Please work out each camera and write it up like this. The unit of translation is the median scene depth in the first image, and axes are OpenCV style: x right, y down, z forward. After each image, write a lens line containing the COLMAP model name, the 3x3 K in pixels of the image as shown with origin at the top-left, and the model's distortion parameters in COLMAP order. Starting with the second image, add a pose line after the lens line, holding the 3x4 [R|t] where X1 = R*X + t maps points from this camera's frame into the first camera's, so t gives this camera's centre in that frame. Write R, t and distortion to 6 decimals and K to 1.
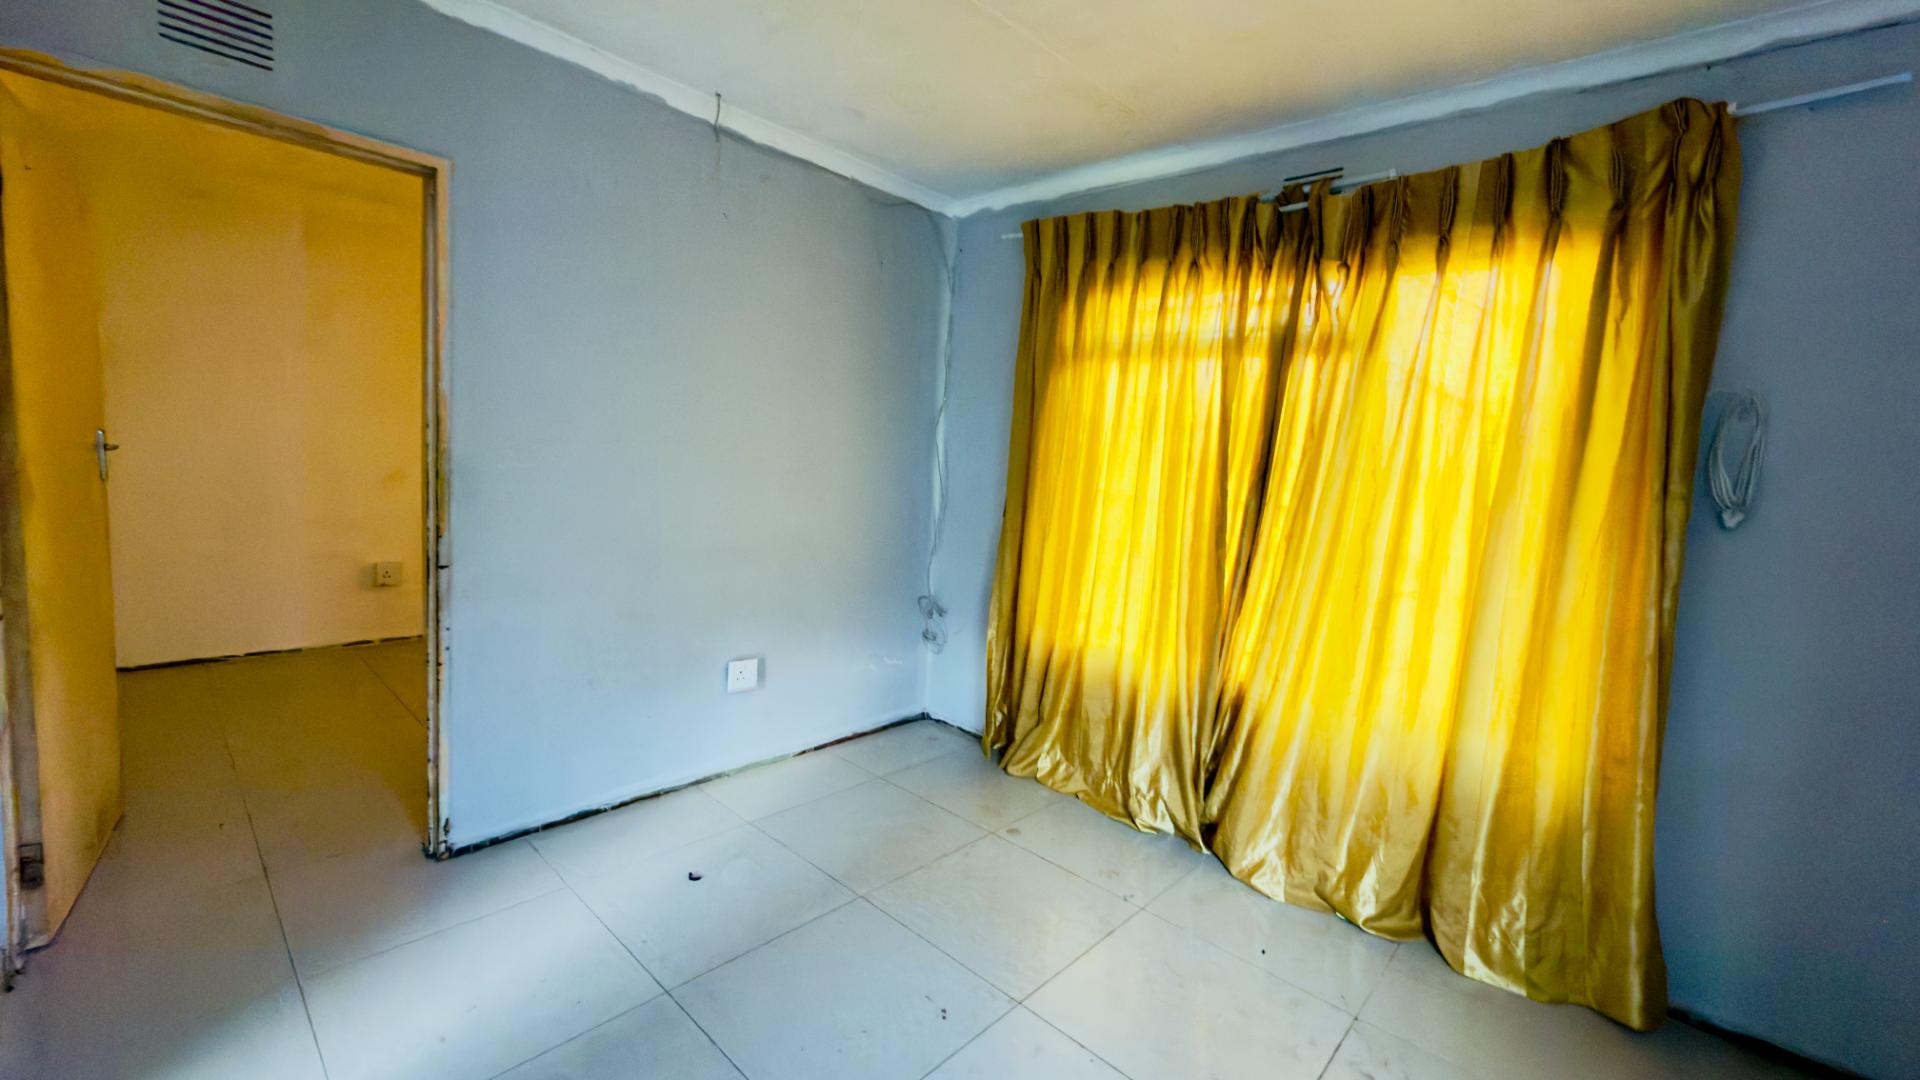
lens RADIAL K [[763.8, 0, 959.9], [0, 763.8, 547.1], [0, 0, 1]] dist [-0.001257, -0.000289]
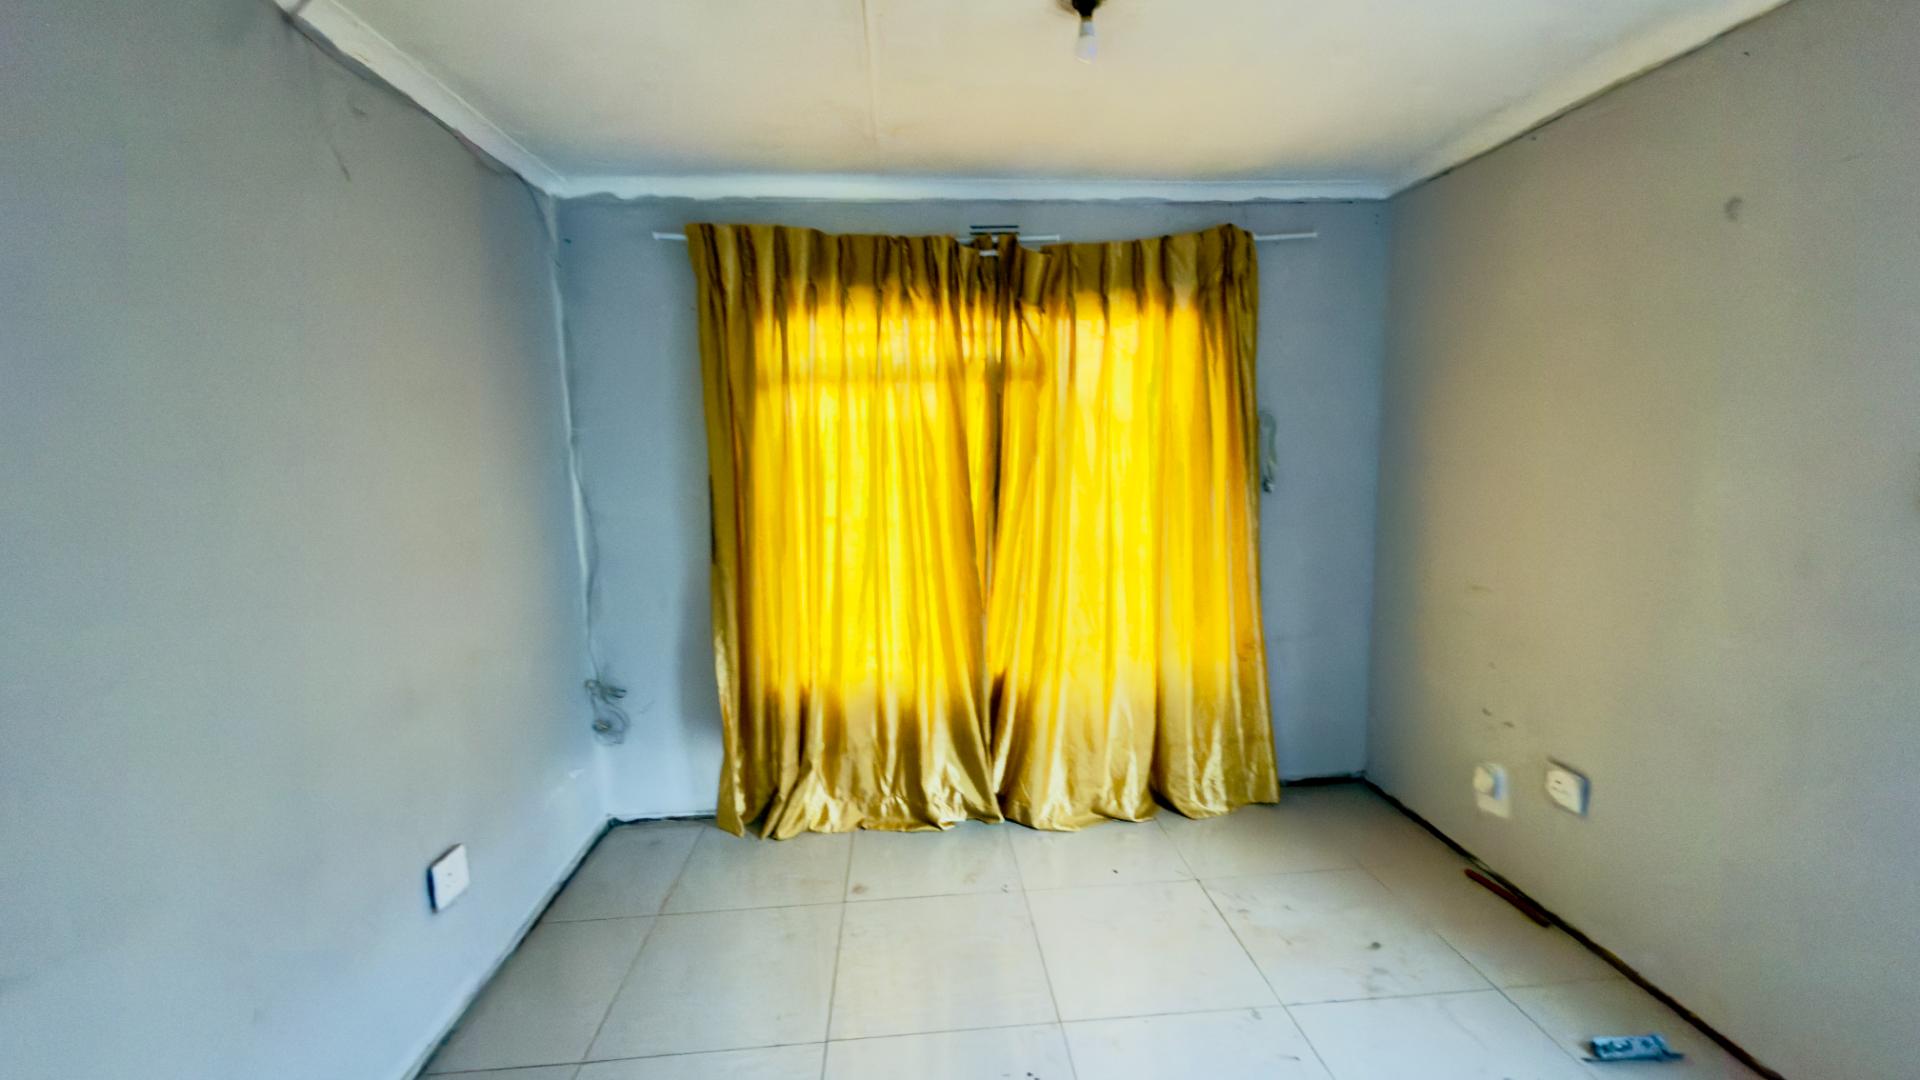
lens RADIAL K [[763.8, 0, 959.9], [0, 763.8, 547.1], [0, 0, 1]] dist [-0.001257, -0.000289]
pose [[0.677234, -0.179454, 0.713548, -0.454479], [0.157475, 0.982680, 0.097679, -0.120989], [-0.718718, 0.046214, 0.693764, 0.235852]]
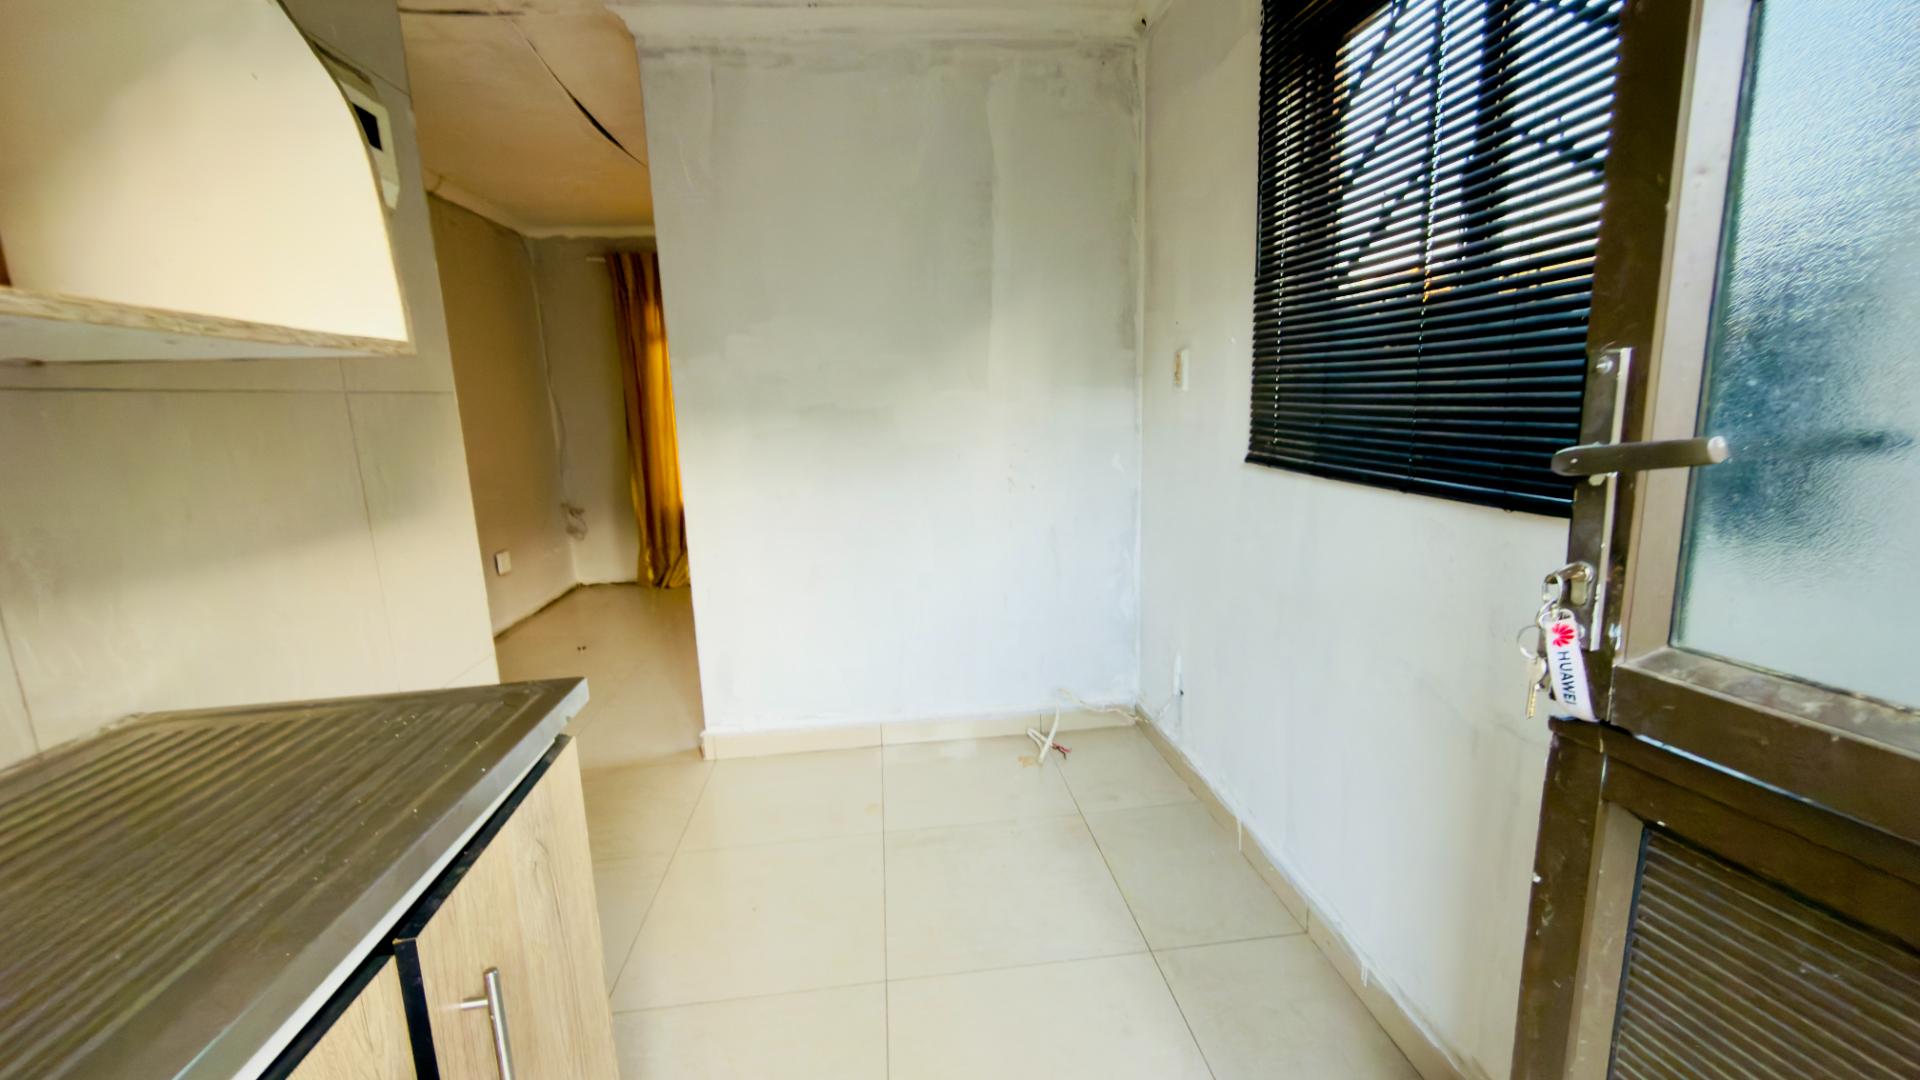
lens RADIAL K [[755.8, 0, 950.0], [0, 755.8, 543.9], [0, 0, 1]] dist [-0.001450, 0.000063]
pose [[0.656913, -0.230317, 0.717927, -0.850272], [0.171243, 0.972892, 0.155422, 0.057529], [-0.734262, 0.020841, 0.678546, -0.707364]]
